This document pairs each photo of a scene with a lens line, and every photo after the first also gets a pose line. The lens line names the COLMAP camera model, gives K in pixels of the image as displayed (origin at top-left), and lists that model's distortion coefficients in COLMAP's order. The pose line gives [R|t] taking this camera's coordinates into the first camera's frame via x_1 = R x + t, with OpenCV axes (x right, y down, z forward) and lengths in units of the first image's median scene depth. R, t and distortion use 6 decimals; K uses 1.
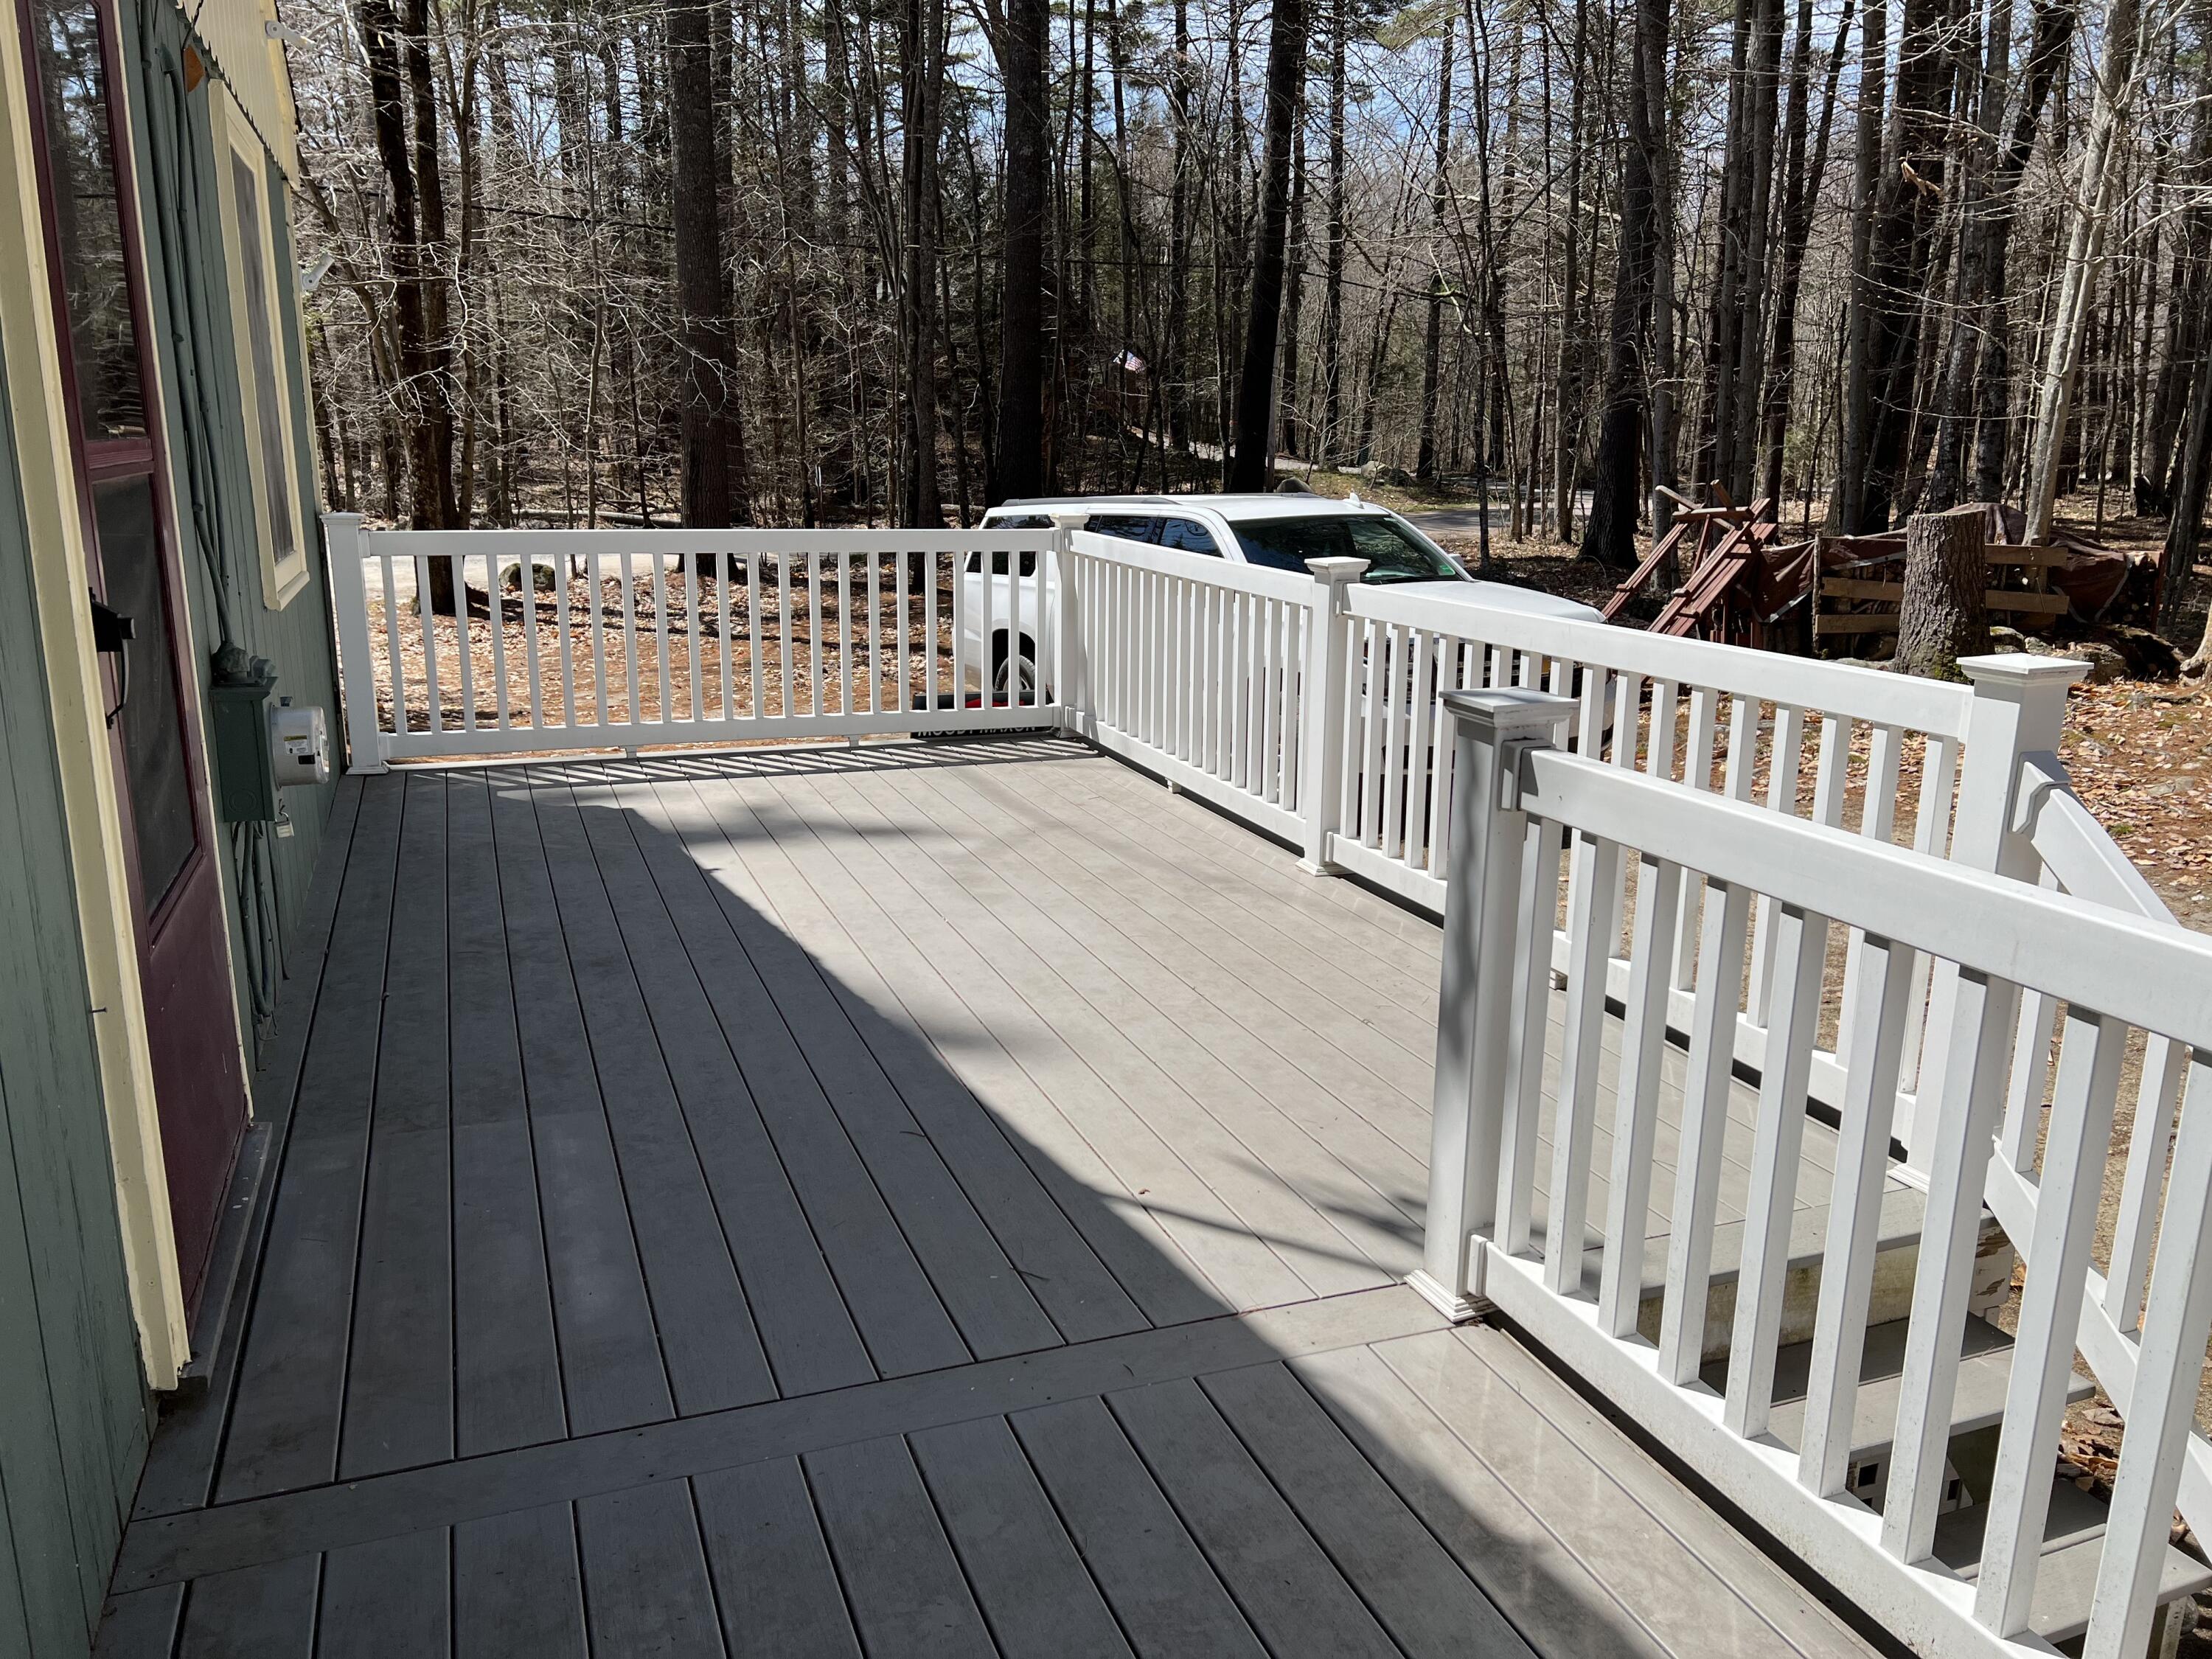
lens RADIAL K [[1655.0, 0, 1109.4], [0, 1655.0, 826.6], [0, 0, 1]] dist [0.062375, -0.066223]
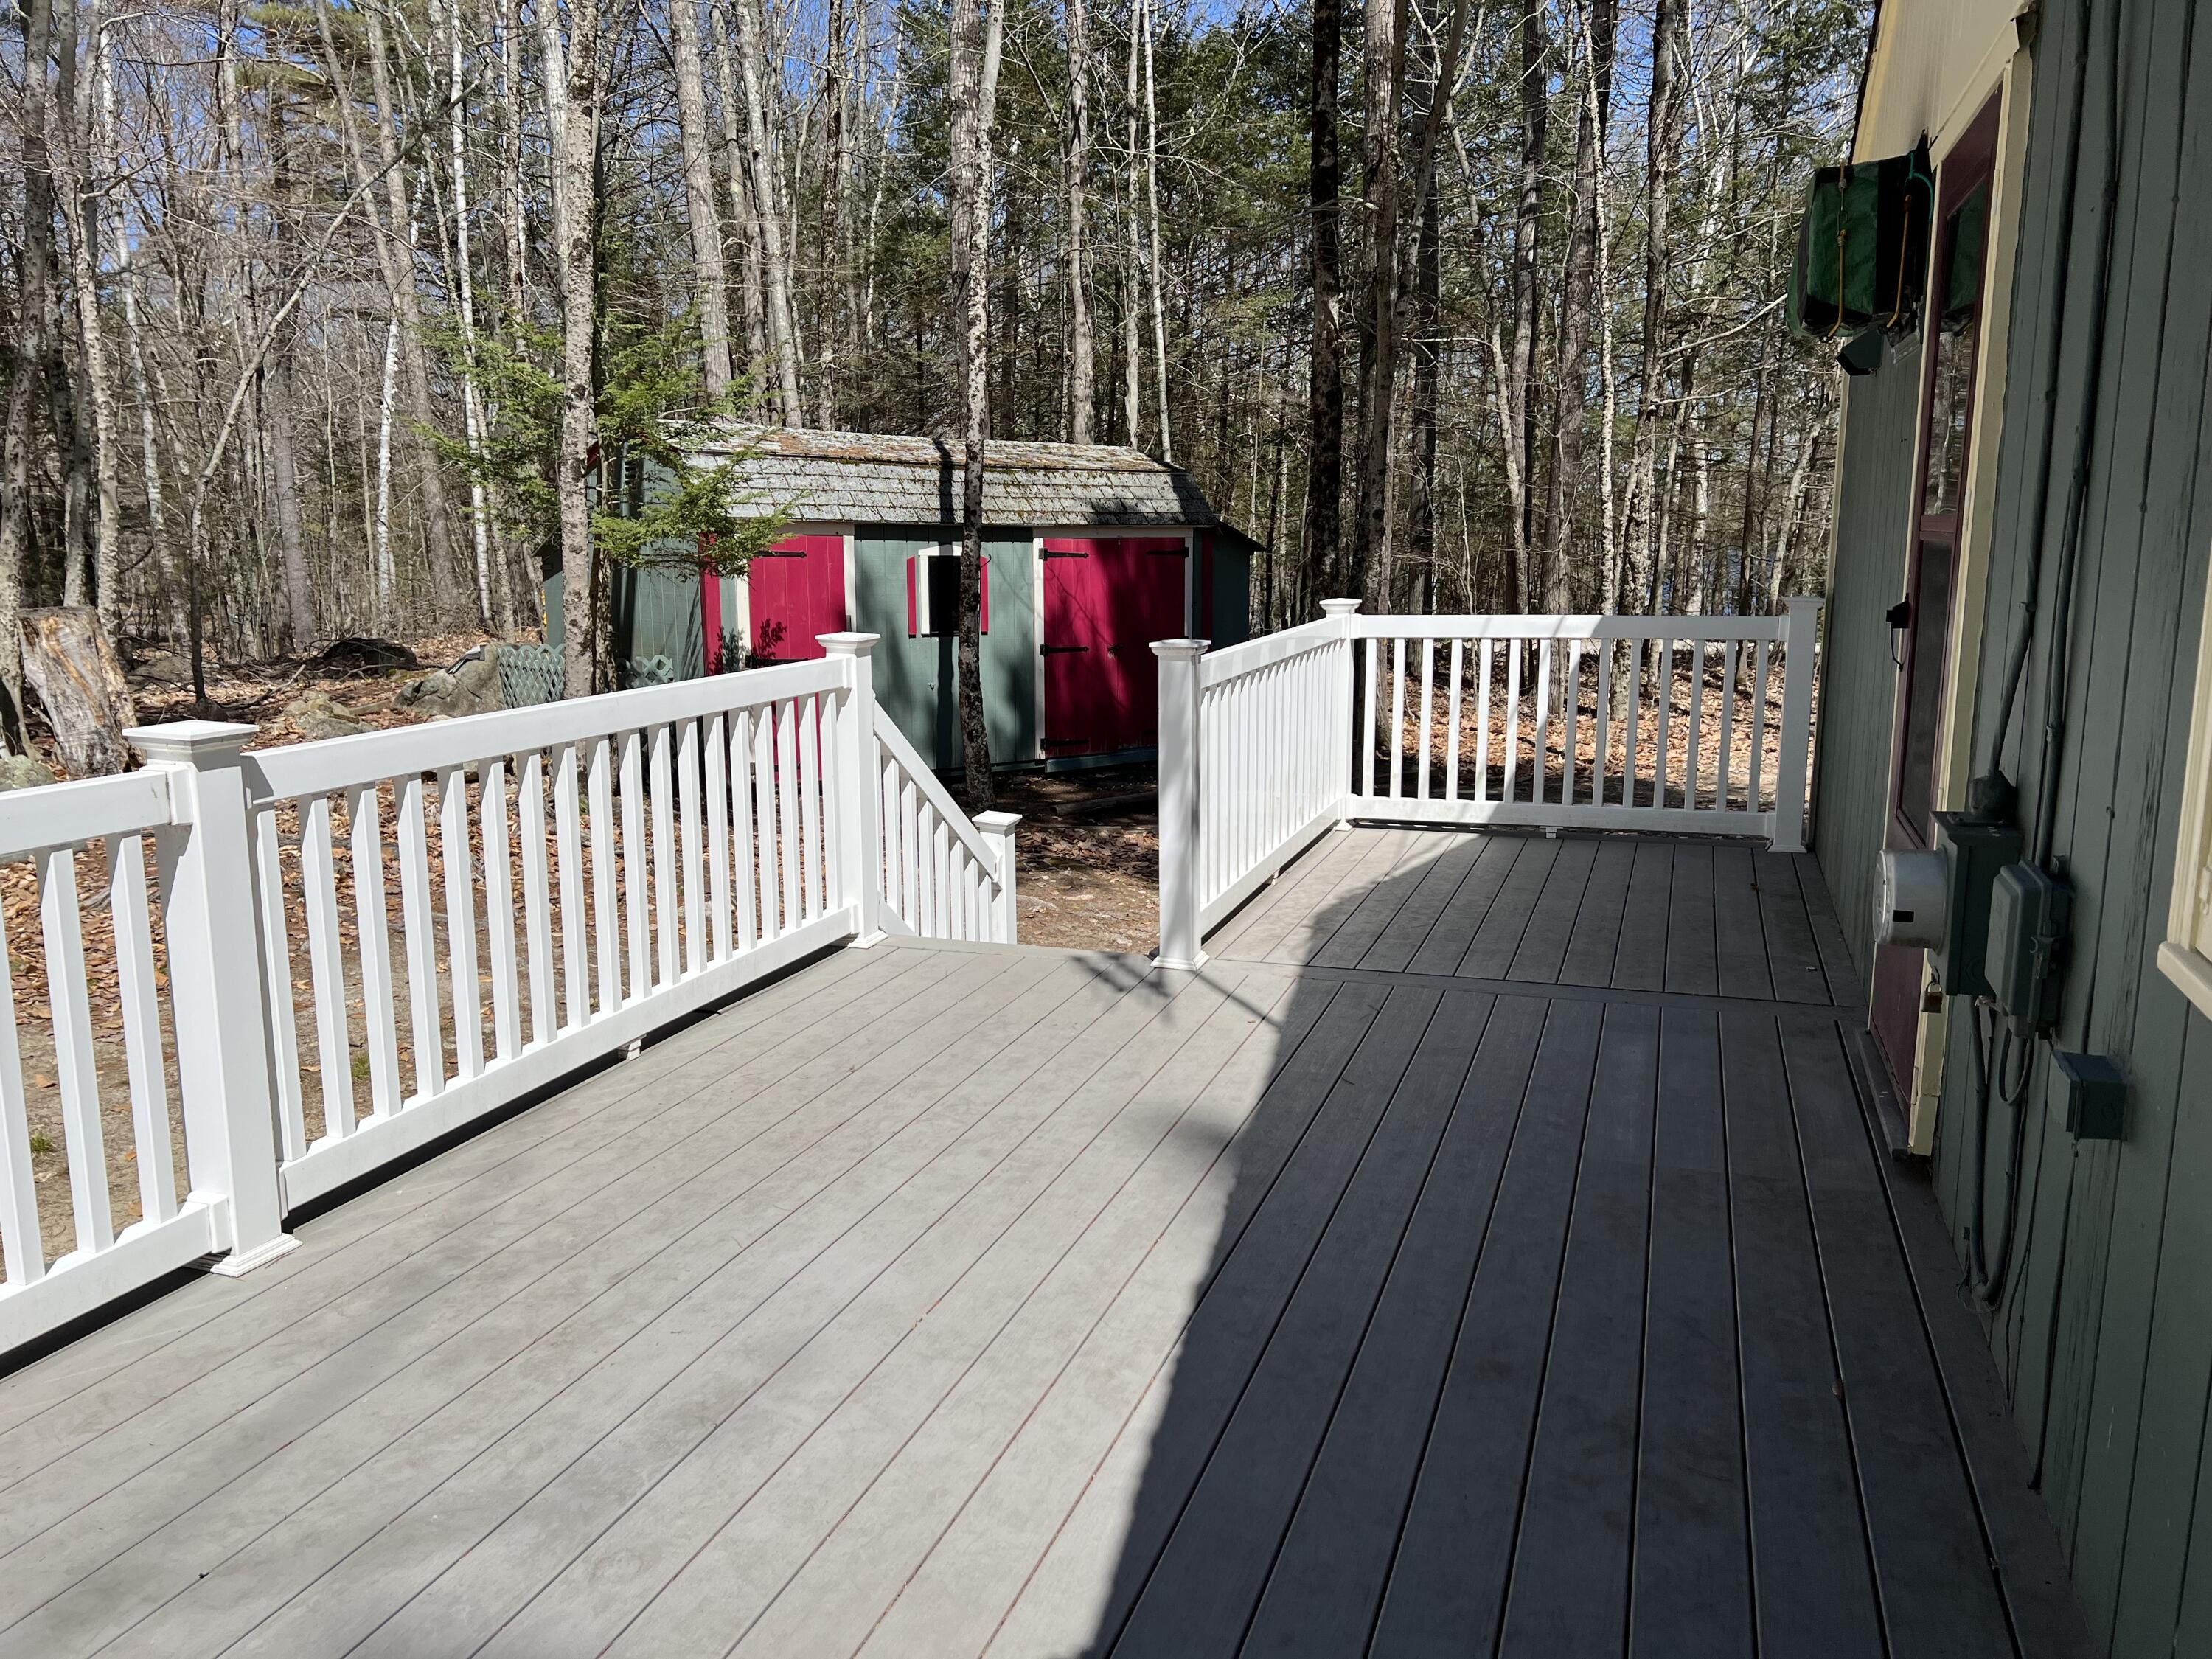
lens RADIAL K [[1655.0, 0, 1109.4], [0, 1655.0, 825.9], [0, 0, 1]] dist [0.062375, -0.066223]
pose [[-0.762800, -0.127512, 0.633938, -0.566407], [0.147224, 0.920370, 0.362277, -0.350140], [-0.629652, 0.369676, -0.683285, 1.447835]]
